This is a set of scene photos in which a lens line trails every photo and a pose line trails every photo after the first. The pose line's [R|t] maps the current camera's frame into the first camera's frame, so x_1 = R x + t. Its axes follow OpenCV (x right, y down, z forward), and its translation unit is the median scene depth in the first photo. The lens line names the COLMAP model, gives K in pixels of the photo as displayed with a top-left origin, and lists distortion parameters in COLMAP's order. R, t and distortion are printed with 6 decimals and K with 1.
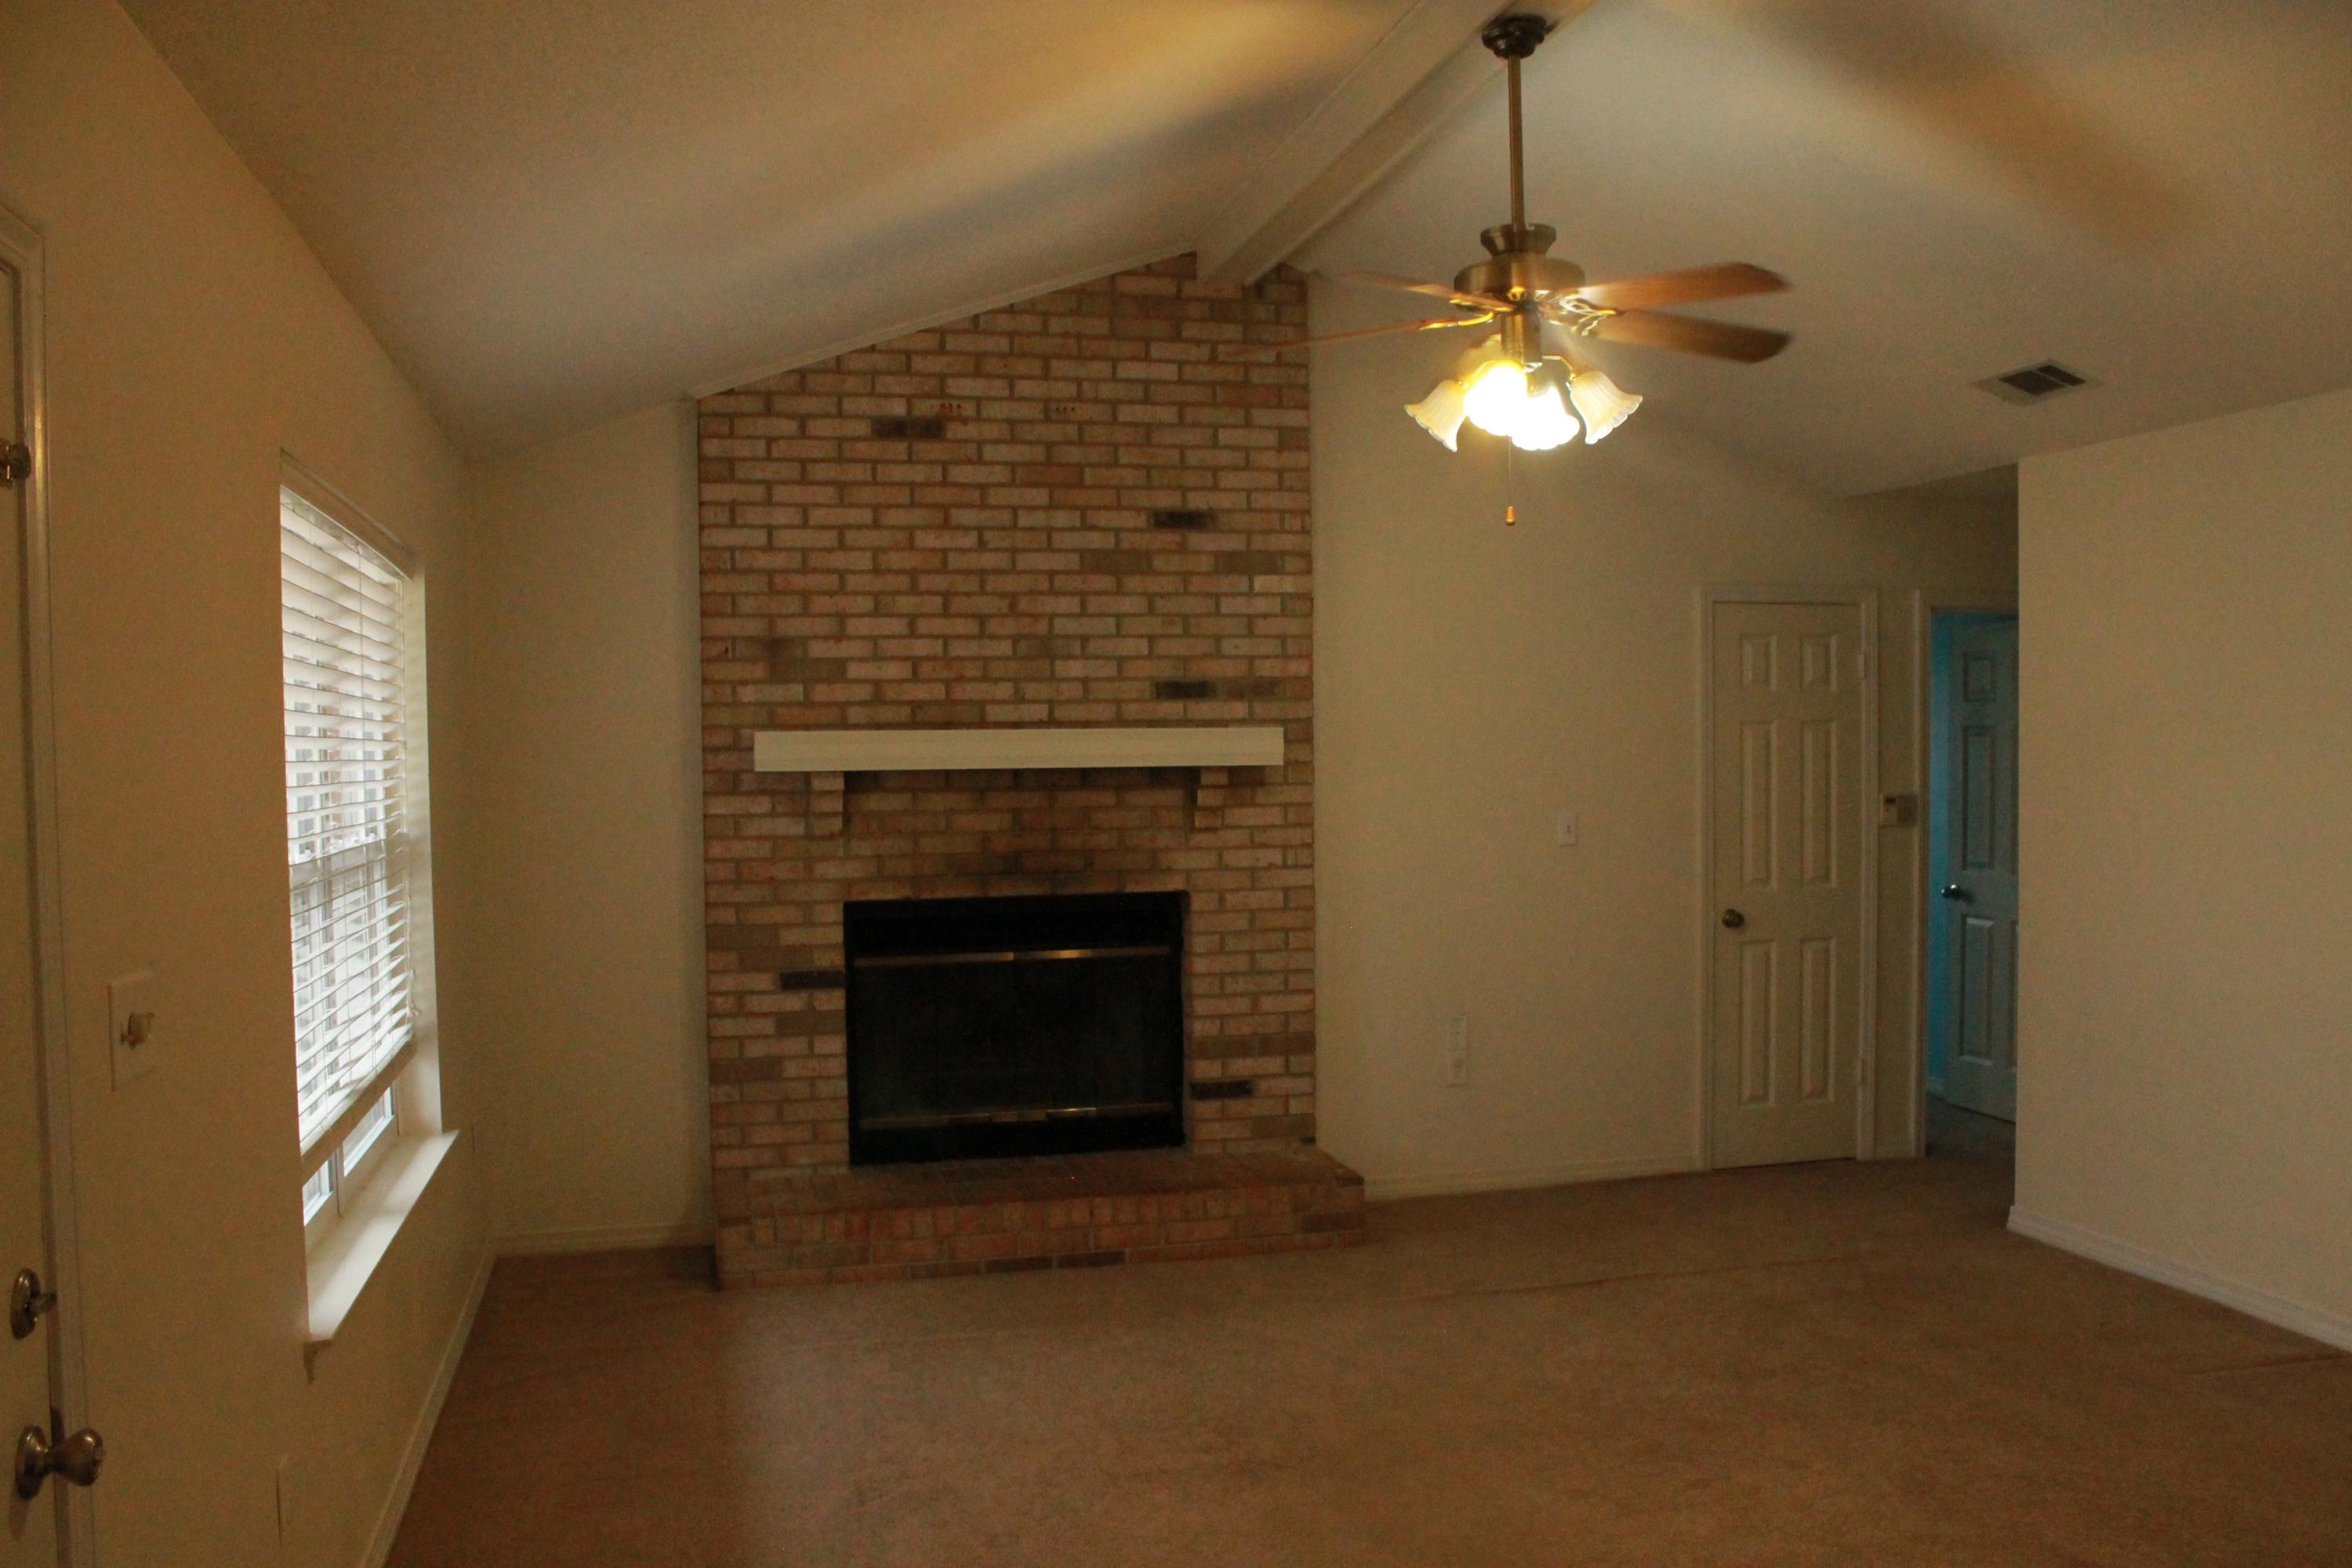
lens RADIAL K [[1991.2, 0, 1174.1], [0, 1991.2, 798.9], [0, 0, 1]] dist [-0.158010, 0.131423]
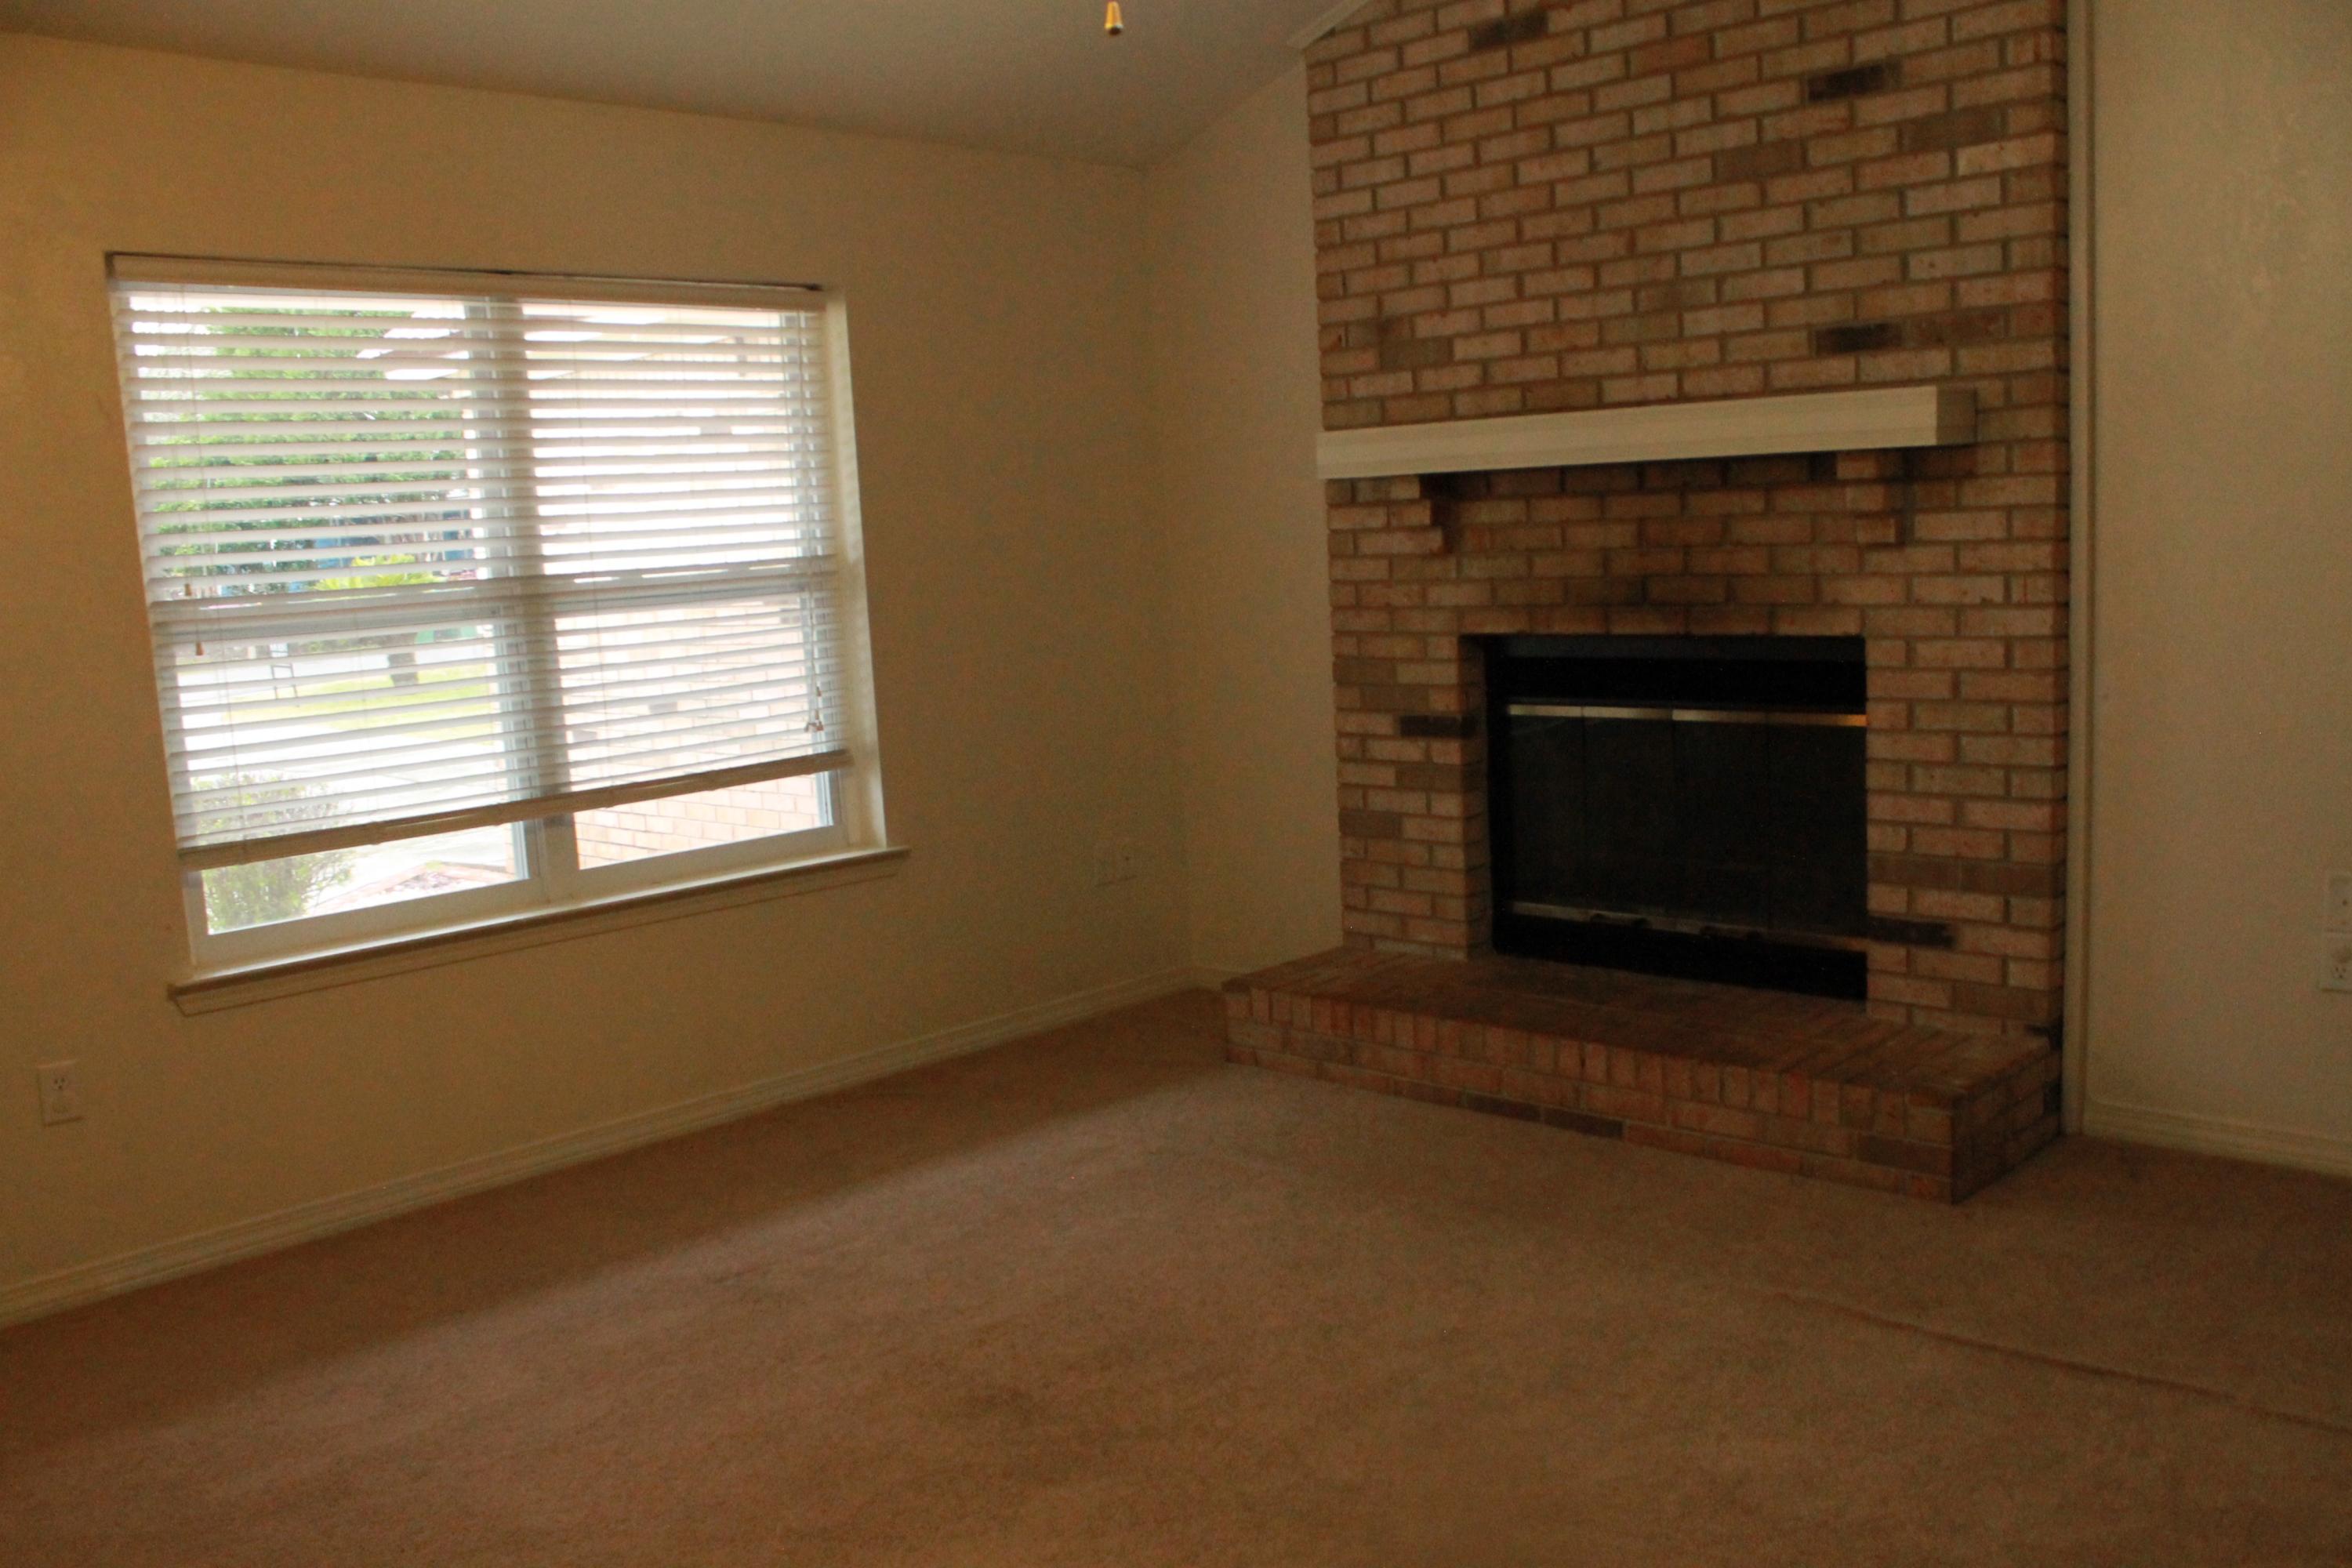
lens RADIAL K [[1991.2, 0, 1161.8], [0, 1991.2, 800.0], [0, 0, 1]] dist [-0.158010, 0.131423]
pose [[0.526624, 0.101294, -0.844042, 0.467027], [0.020683, 0.991055, 0.131842, 0.008884], [0.849846, -0.086889, 0.519819, 0.458003]]
